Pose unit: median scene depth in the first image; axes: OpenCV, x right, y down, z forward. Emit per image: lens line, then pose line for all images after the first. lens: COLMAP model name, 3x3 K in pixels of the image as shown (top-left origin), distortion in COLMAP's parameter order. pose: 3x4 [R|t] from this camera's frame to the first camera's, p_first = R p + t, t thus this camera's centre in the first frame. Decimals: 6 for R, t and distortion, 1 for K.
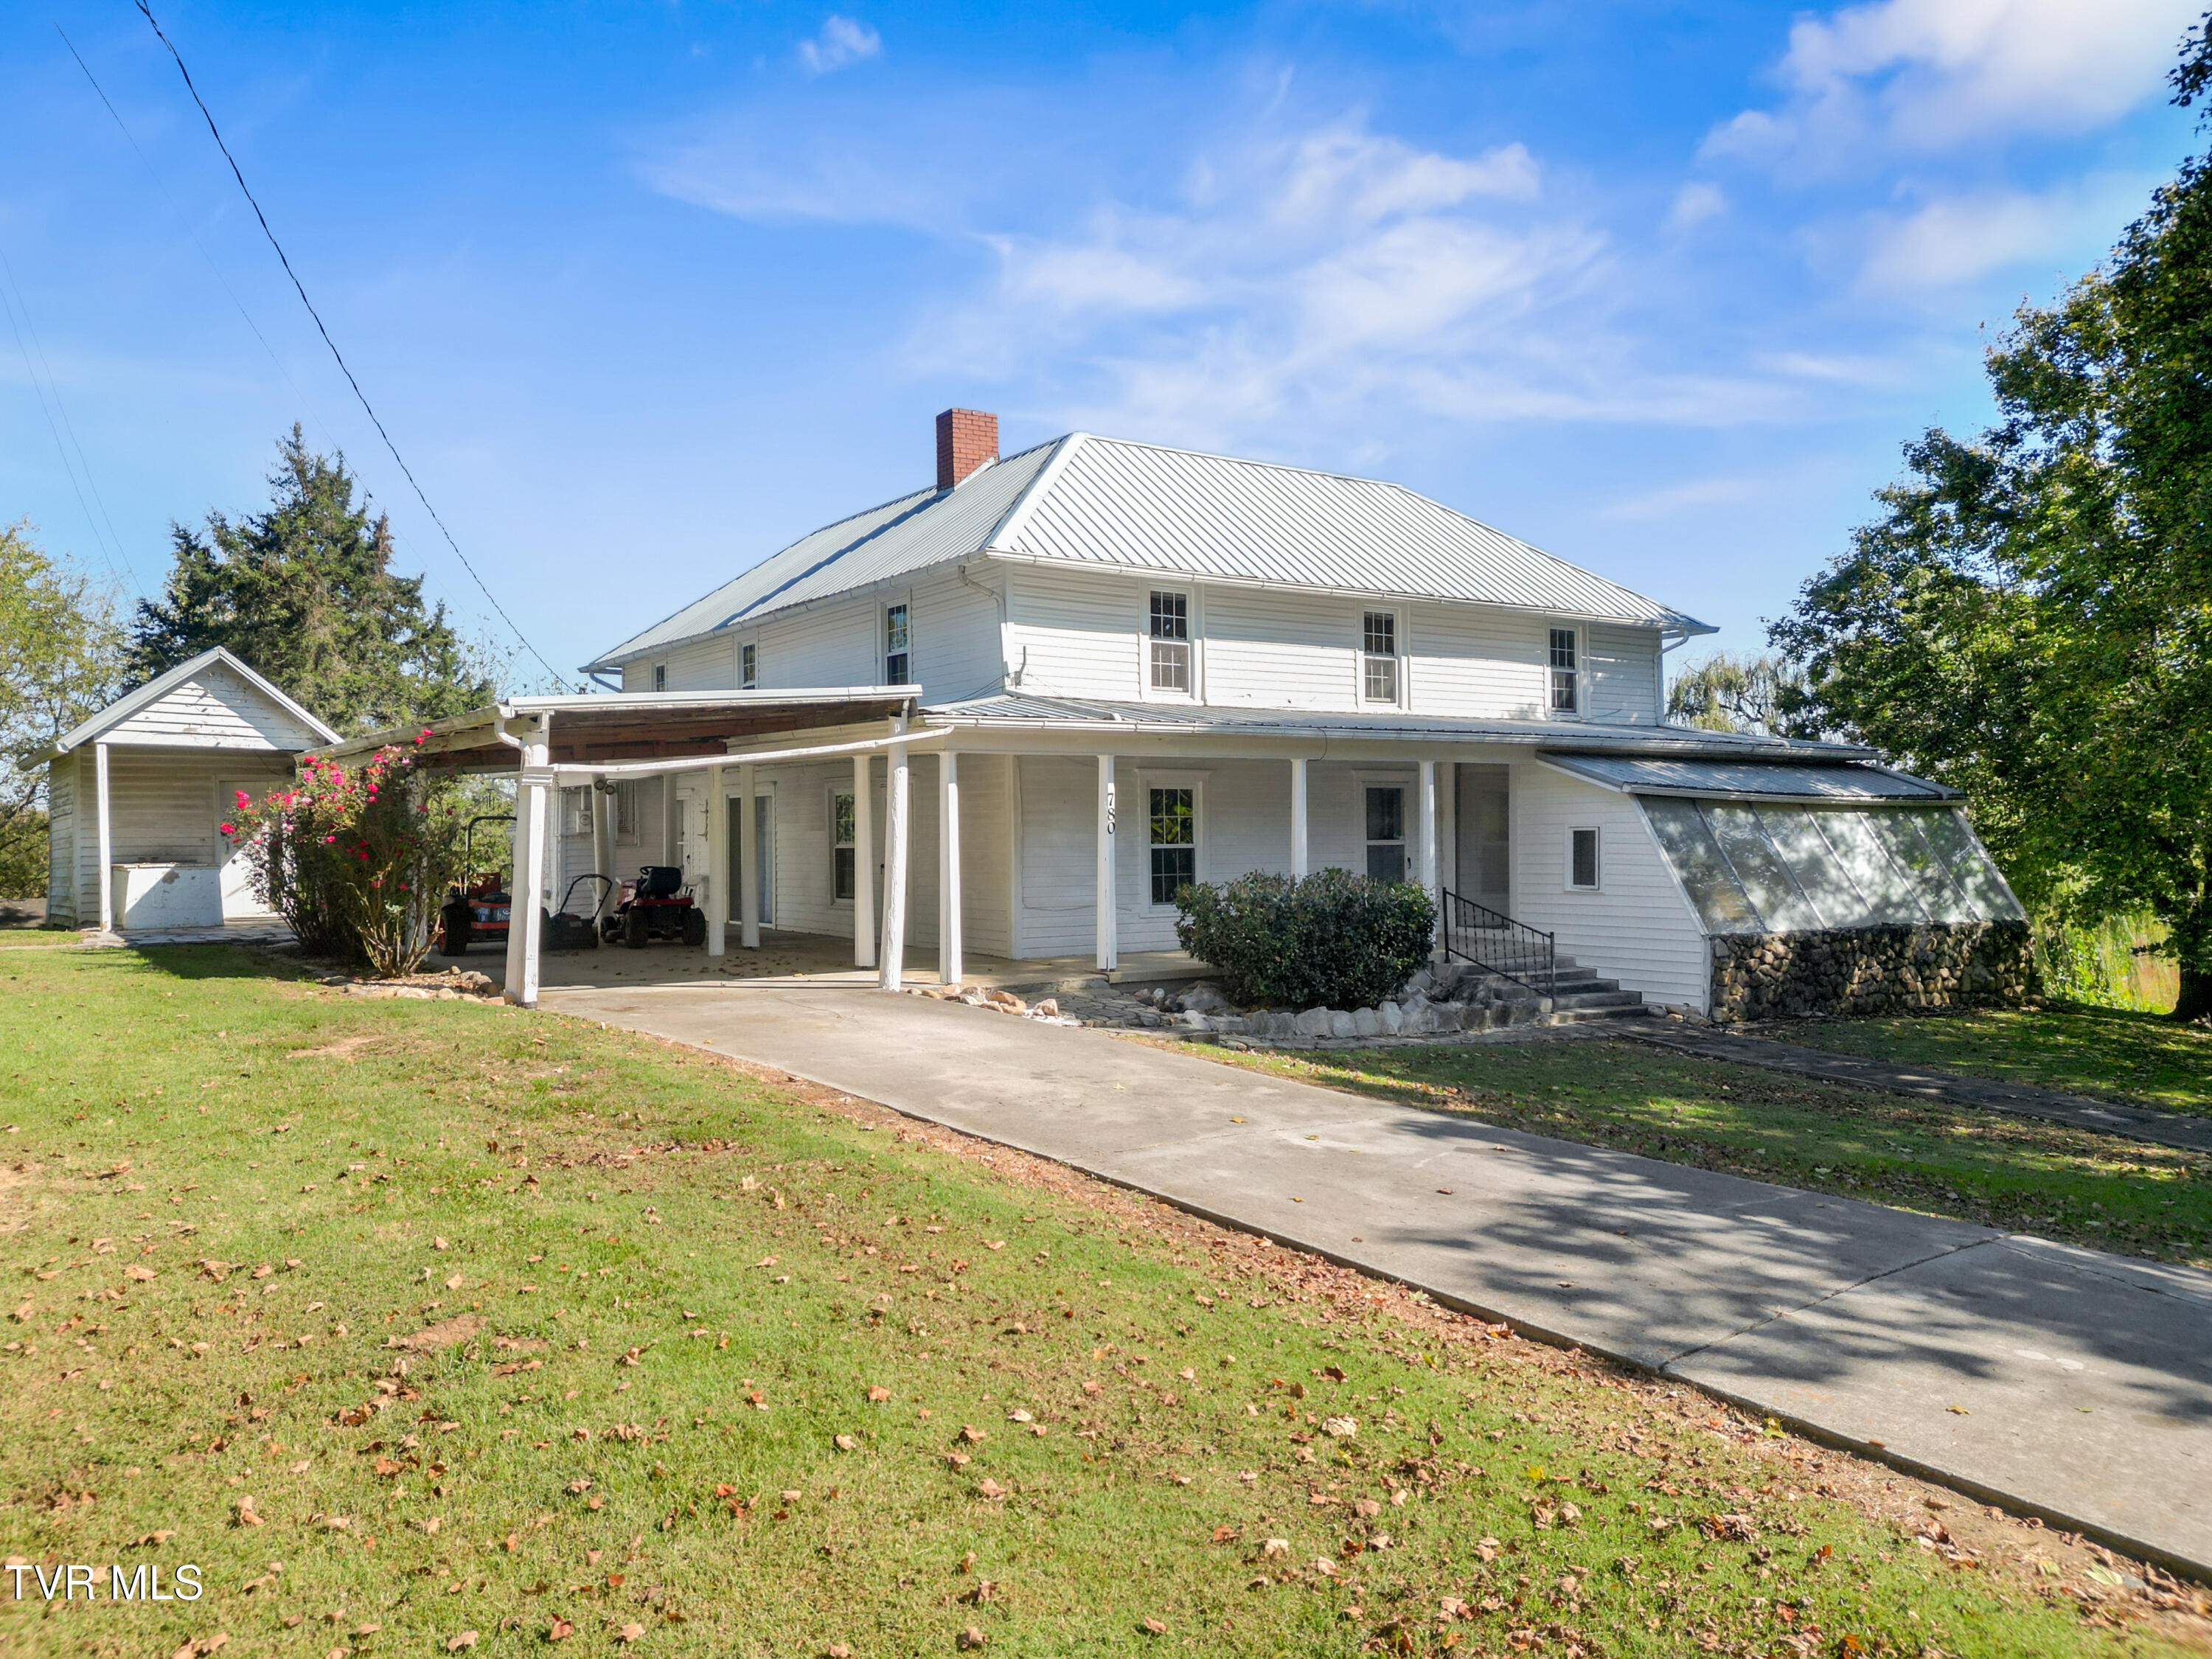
lens RADIAL K [[1585.3, 0, 1107.6], [0, 1585.3, 818.7], [0, 0, 1]] dist [0.042694, -0.013417]
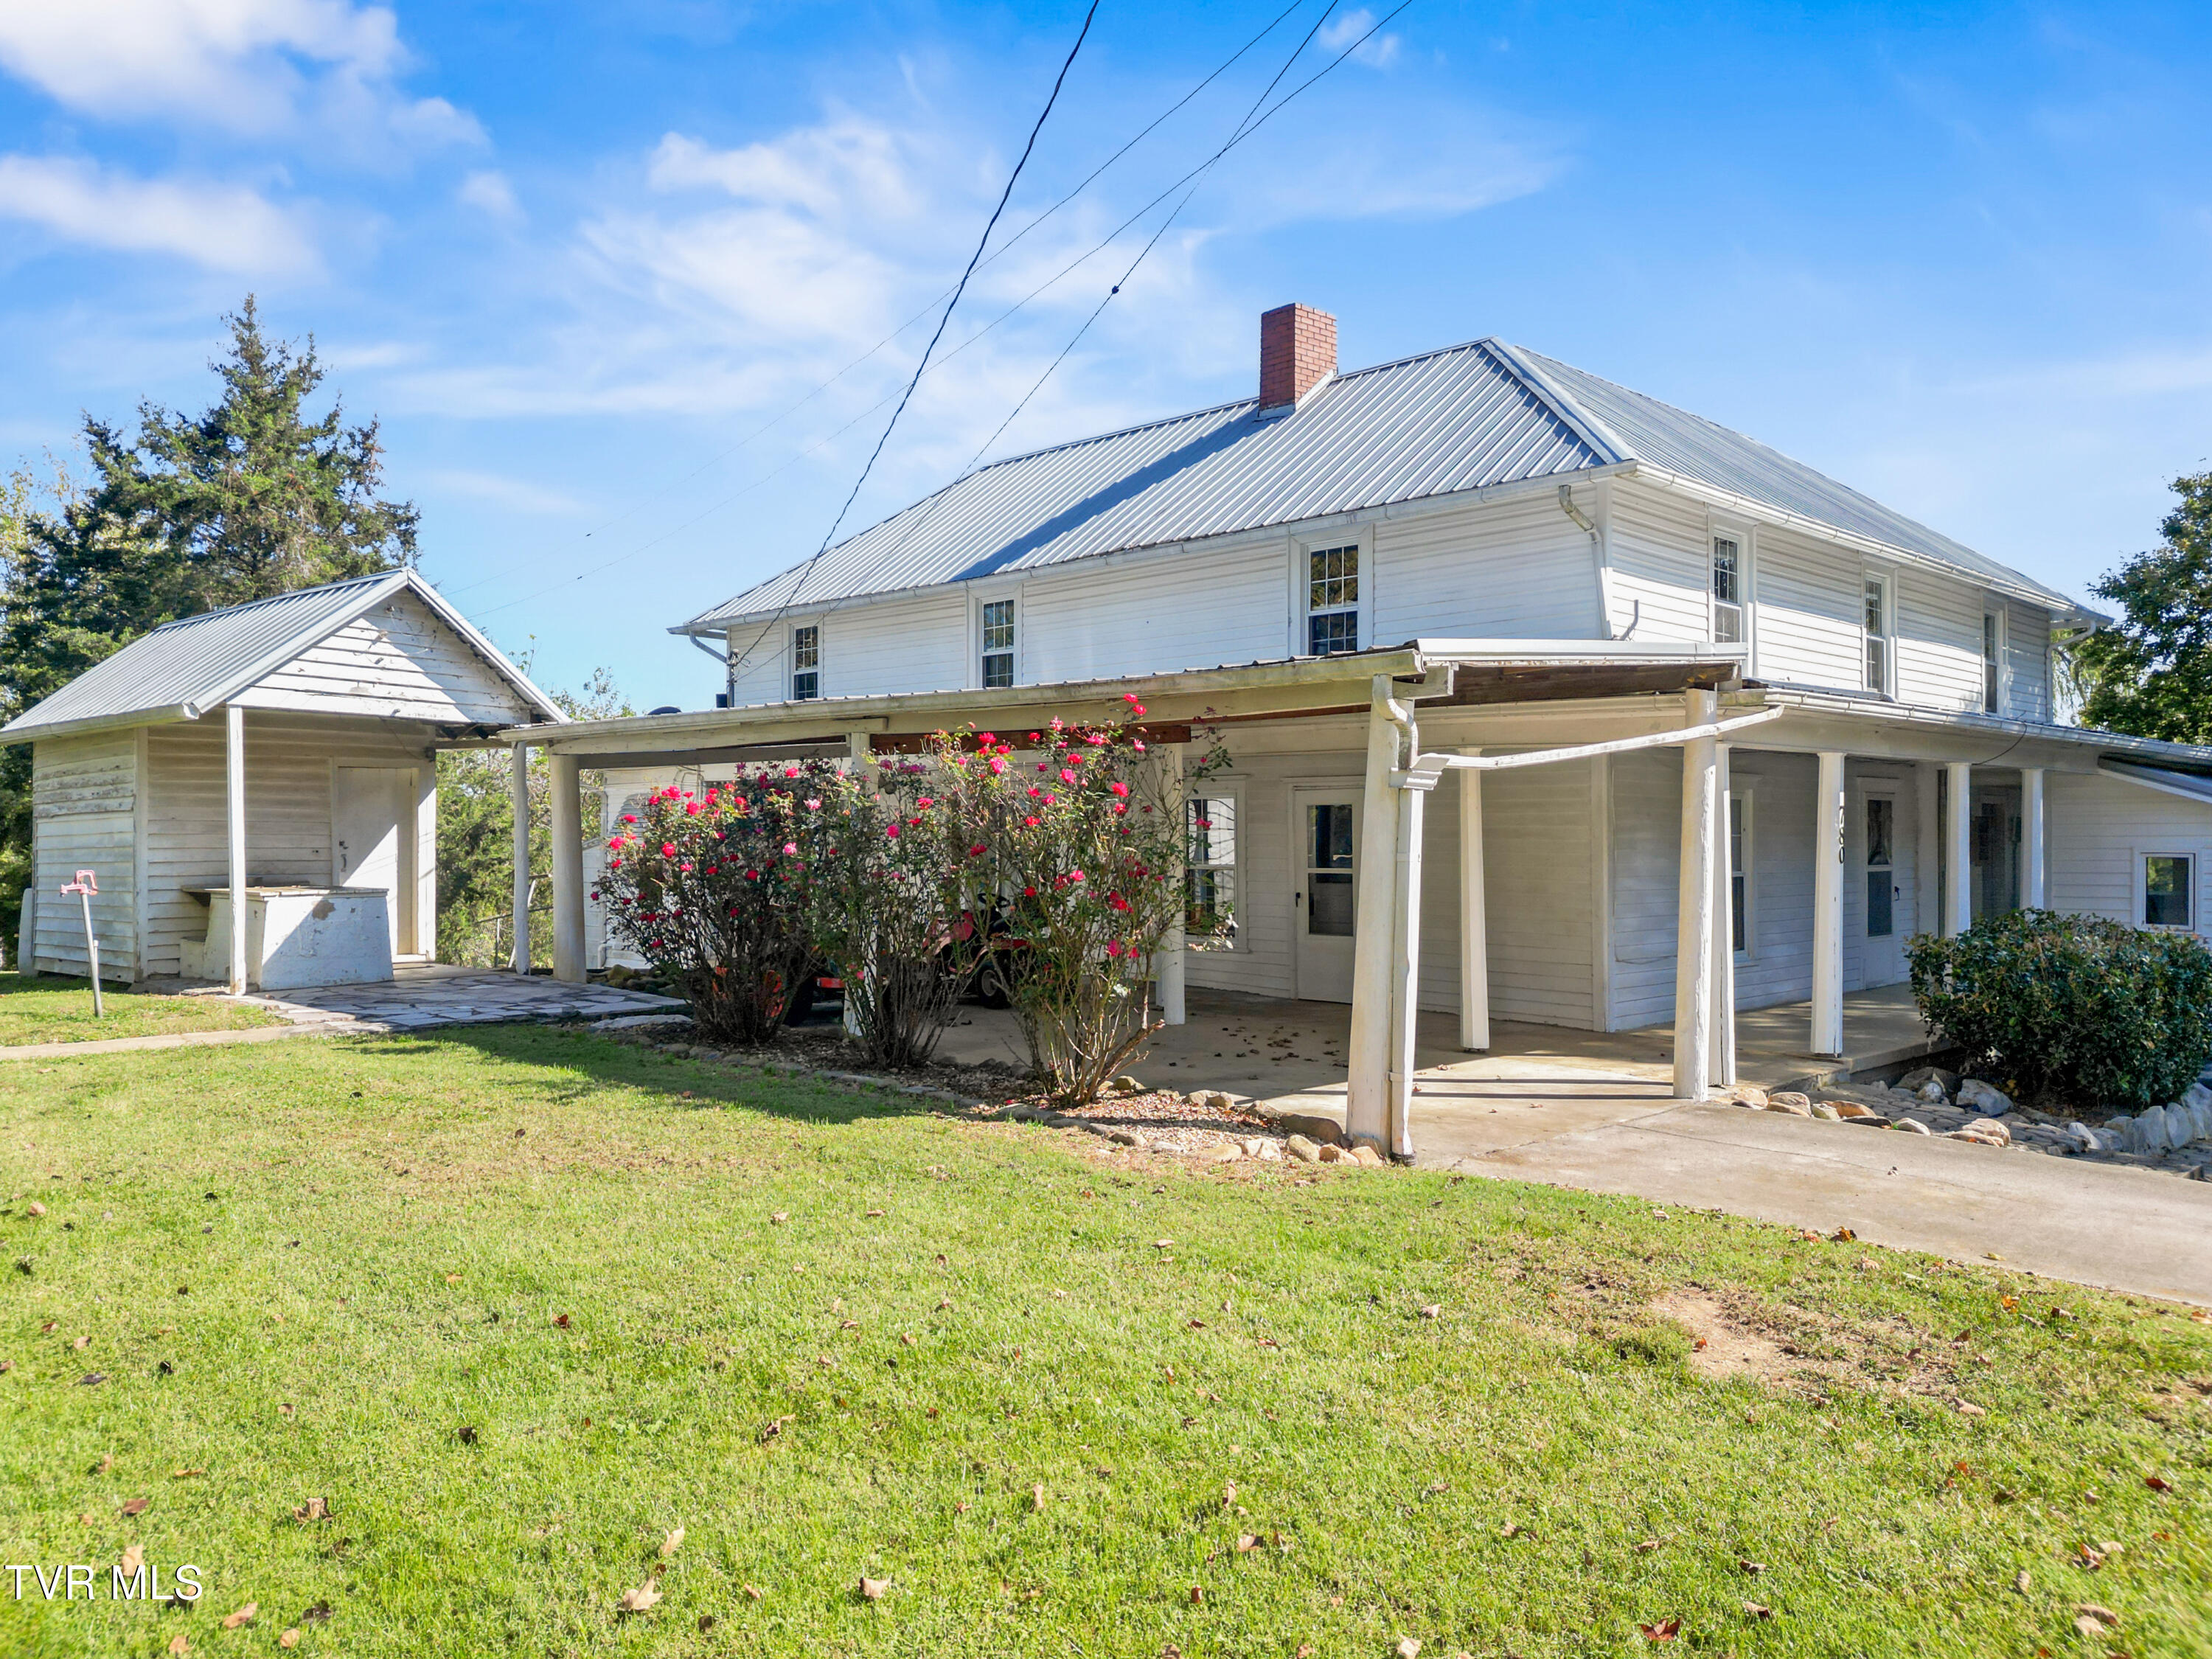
lens RADIAL K [[1585.3, 0, 1103.9], [0, 1585.3, 824.7], [0, 0, 1]] dist [0.042694, -0.013417]
pose [[0.985000, 0.010523, 0.172232, -0.387857], [-0.011418, 0.999926, 0.004209, -0.005774], [-0.172175, -0.006112, 0.985047, 0.296546]]
